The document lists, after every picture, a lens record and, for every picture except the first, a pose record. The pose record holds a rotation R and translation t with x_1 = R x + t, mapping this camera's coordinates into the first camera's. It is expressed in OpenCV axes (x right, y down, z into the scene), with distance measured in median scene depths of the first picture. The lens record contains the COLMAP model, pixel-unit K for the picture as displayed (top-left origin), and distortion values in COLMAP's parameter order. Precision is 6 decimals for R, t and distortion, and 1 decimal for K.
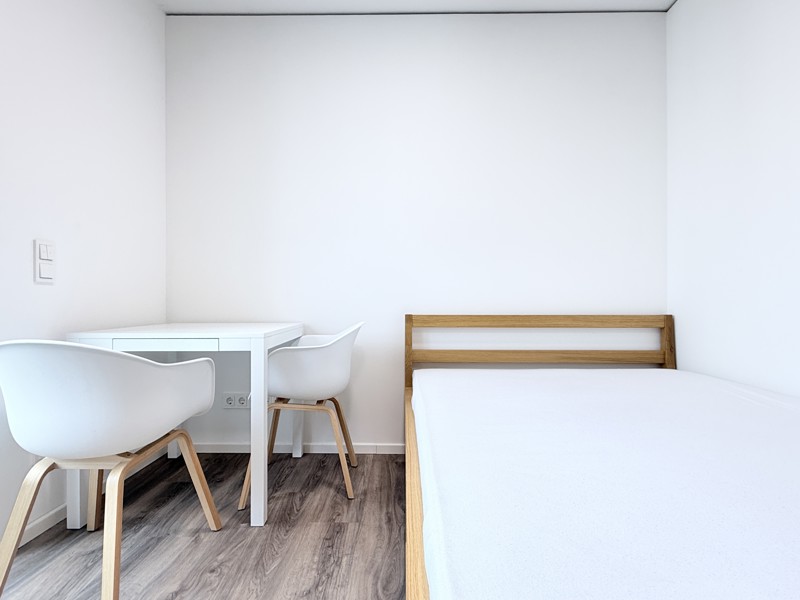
lens RADIAL K [[398.5, 0, 397.7], [0, 398.5, 302.8], [0, 0, 1]] dist [0.002546, 0.000416]
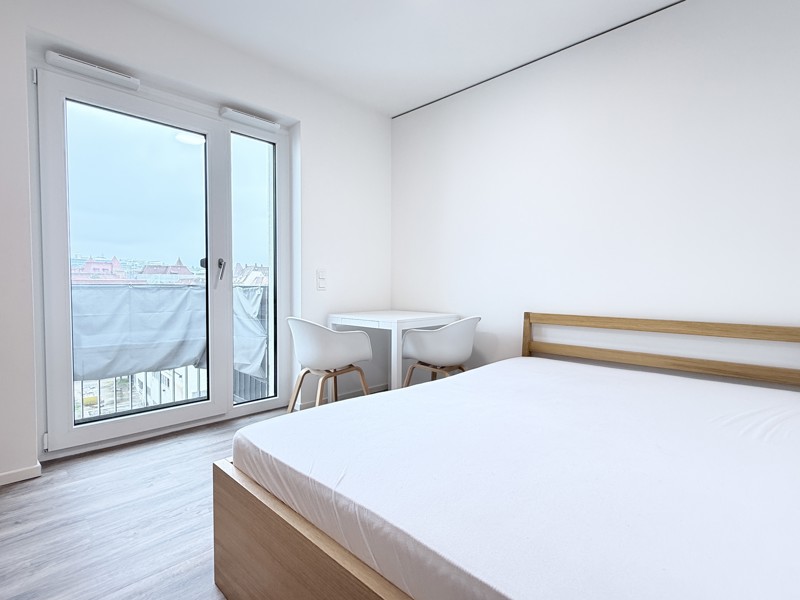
lens RADIAL K [[398.5, 0, 397.7], [0, 398.5, 302.8], [0, 0, 1]] dist [0.002546, 0.000416]
pose [[0.722040, 0.031864, -0.691117, 0.597364], [-0.006290, 0.999200, 0.039498, -0.046744], [0.691823, -0.024172, 0.721663, -0.167222]]
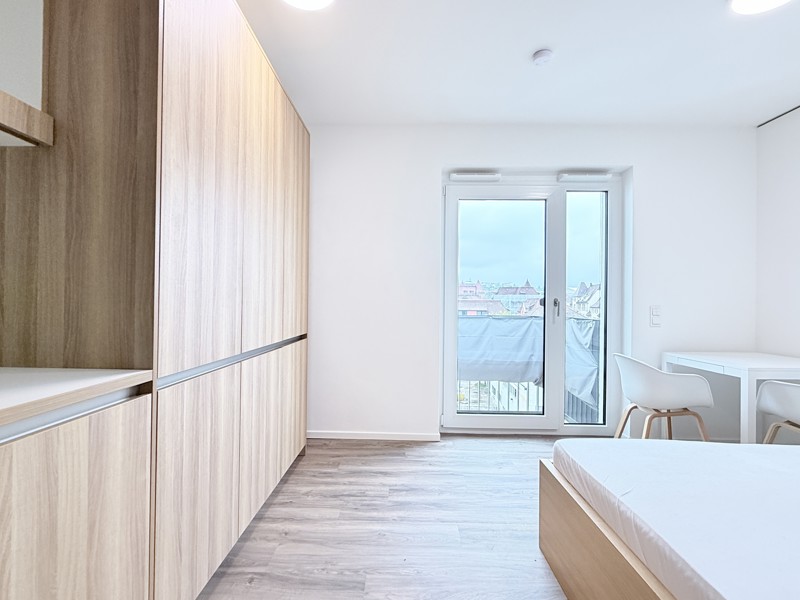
lens RADIAL K [[398.5, 0, 397.7], [0, 398.5, 302.8], [0, 0, 1]] dist [0.002546, 0.000416]
pose [[-0.007120, -0.000581, -0.999974, 0.839027], [-0.009914, 0.999951, -0.000511, -0.110000], [0.999926, 0.009910, -0.007125, -0.231109]]
